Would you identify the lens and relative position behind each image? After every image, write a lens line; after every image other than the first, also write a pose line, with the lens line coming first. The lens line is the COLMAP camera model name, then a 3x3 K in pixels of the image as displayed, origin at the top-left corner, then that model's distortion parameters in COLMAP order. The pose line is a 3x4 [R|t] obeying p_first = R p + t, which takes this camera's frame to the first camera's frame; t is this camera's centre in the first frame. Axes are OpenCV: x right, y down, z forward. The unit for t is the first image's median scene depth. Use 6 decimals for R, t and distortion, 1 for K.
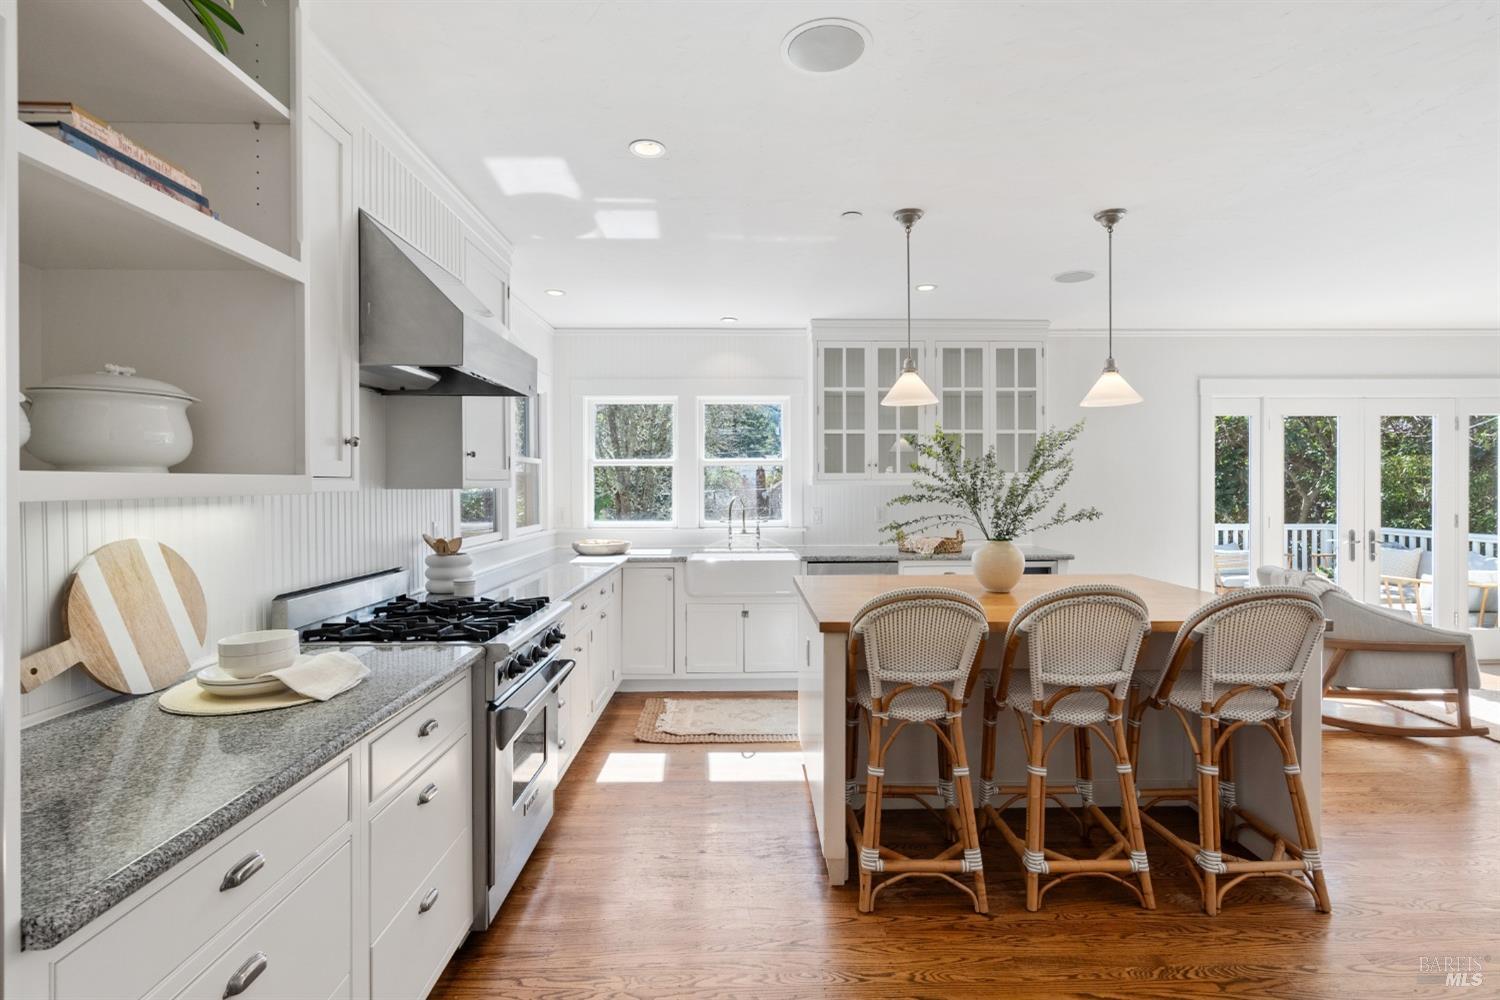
lens RADIAL K [[711.1, 0, 750.0], [0, 711.1, 500.0], [0, 0, 1]] dist [-0.004074, -0.000448]
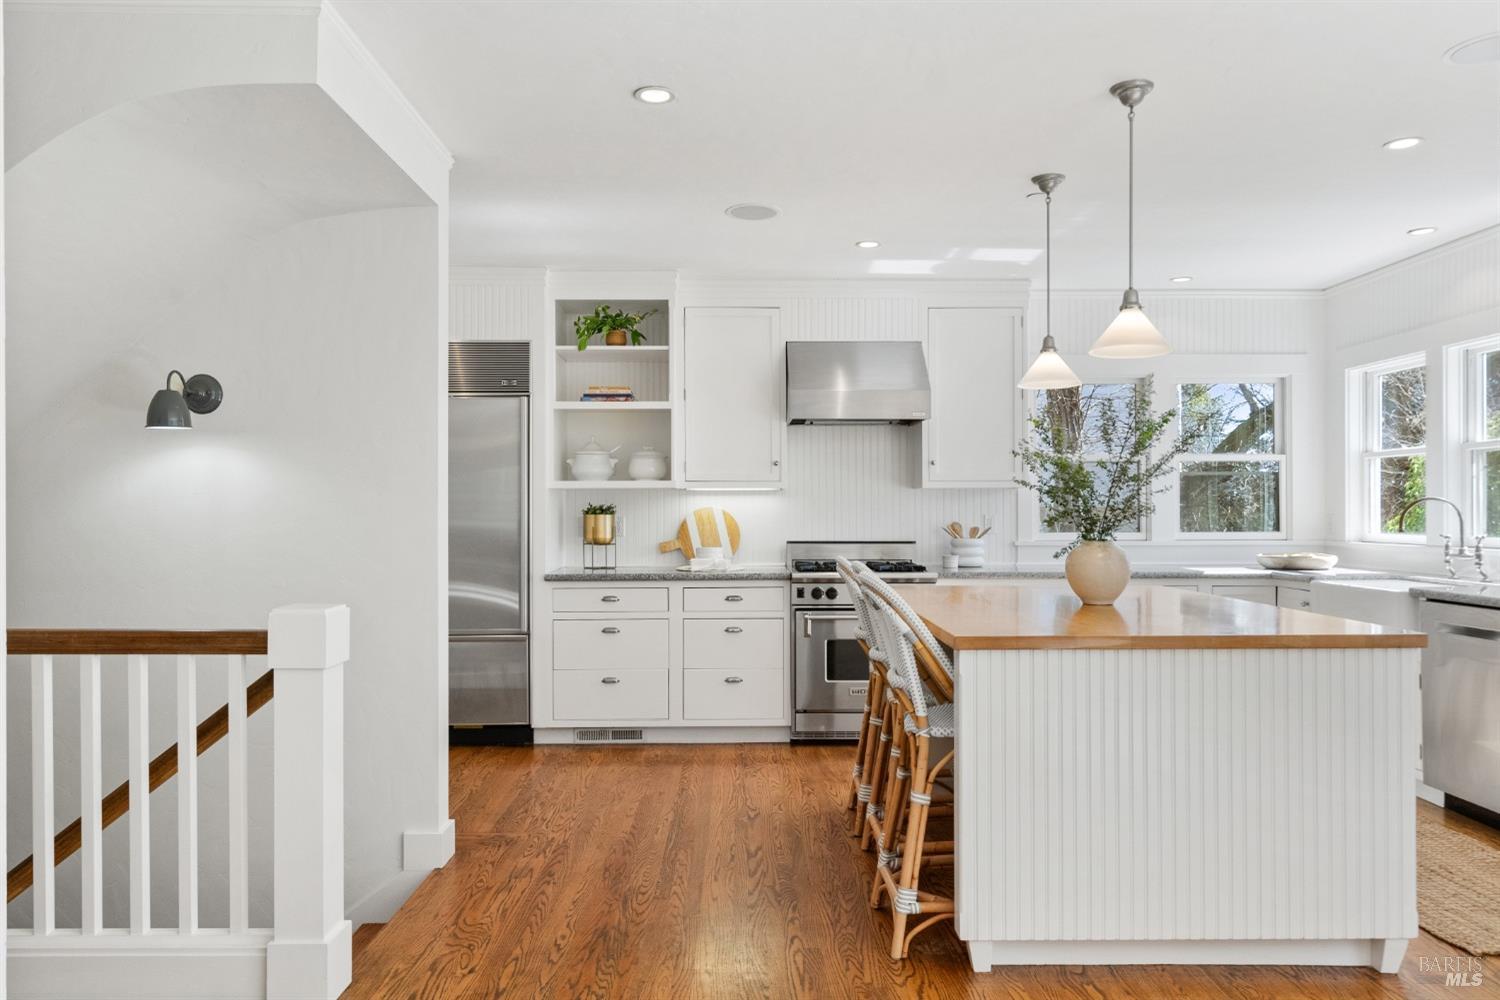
lens RADIAL K [[1064.5, 0, 754.9], [0, 1064.5, 511.2], [0, 0, 1]] dist [0.005792, 0.002148]
pose [[0.009185, 0.003180, -0.999953, 1.603857], [-0.020618, 0.999783, 0.002990, 0.029402], [0.999745, 0.020589, 0.009249, 0.611119]]
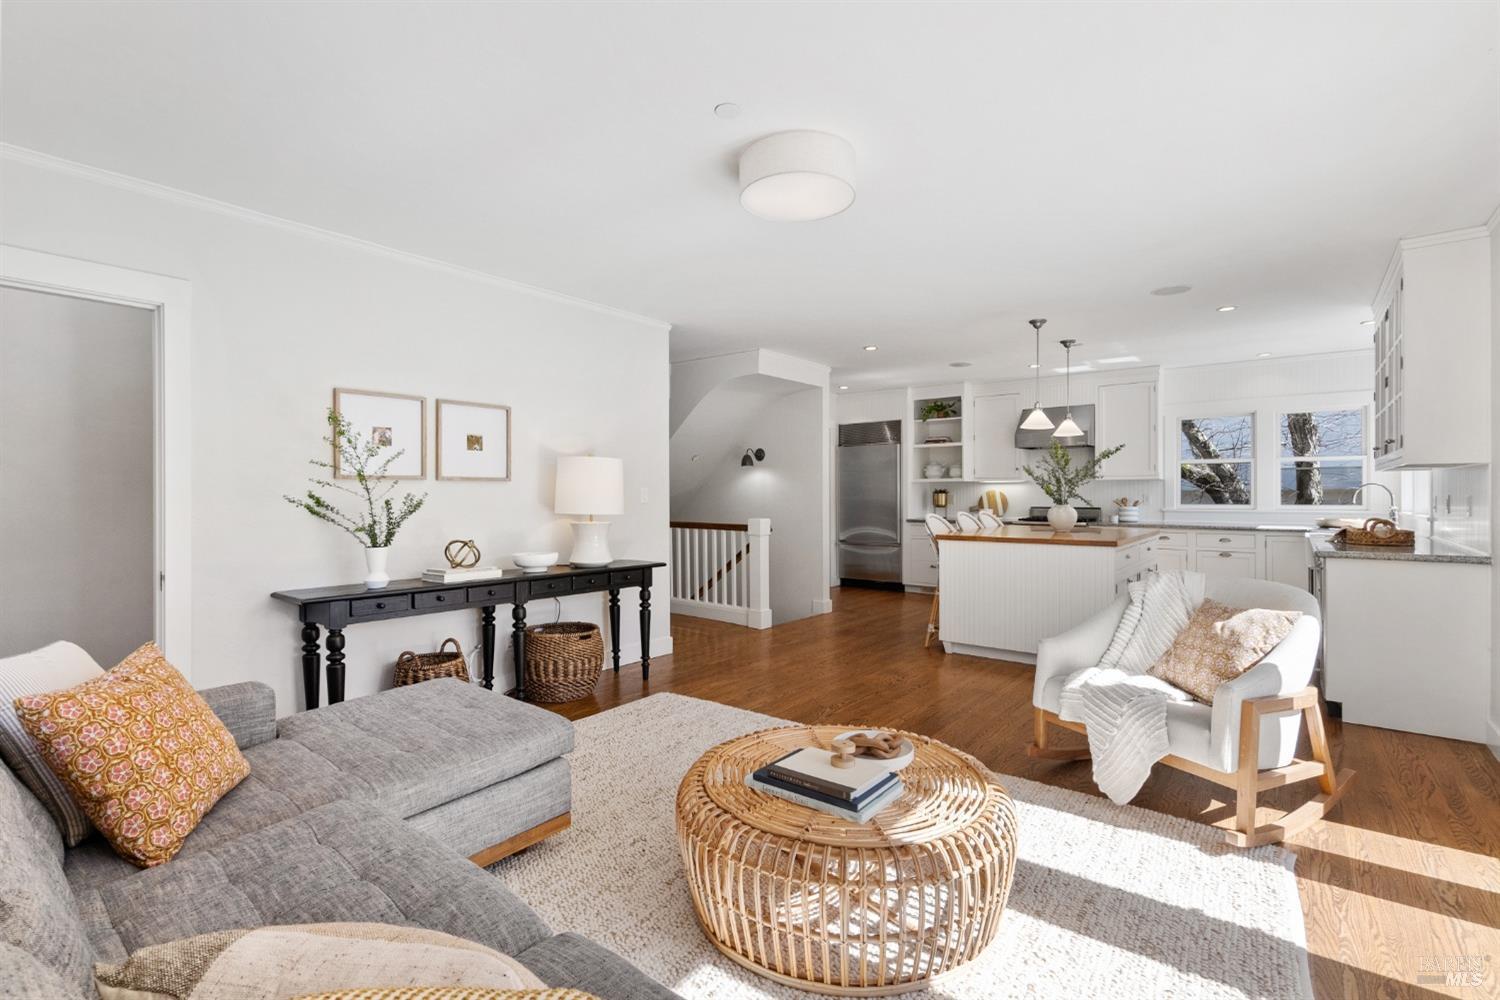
lens RADIAL K [[711.1, 0, 750.0], [0, 711.1, 500.0], [0, 0, 1]] dist [-0.004074, -0.000448]
pose [[-0.636015, 0.012009, -0.771583, 2.382403], [-0.013168, 0.999564, 0.026411, 0.007150], [0.771564, 0.026958, -0.635580, 1.601136]]
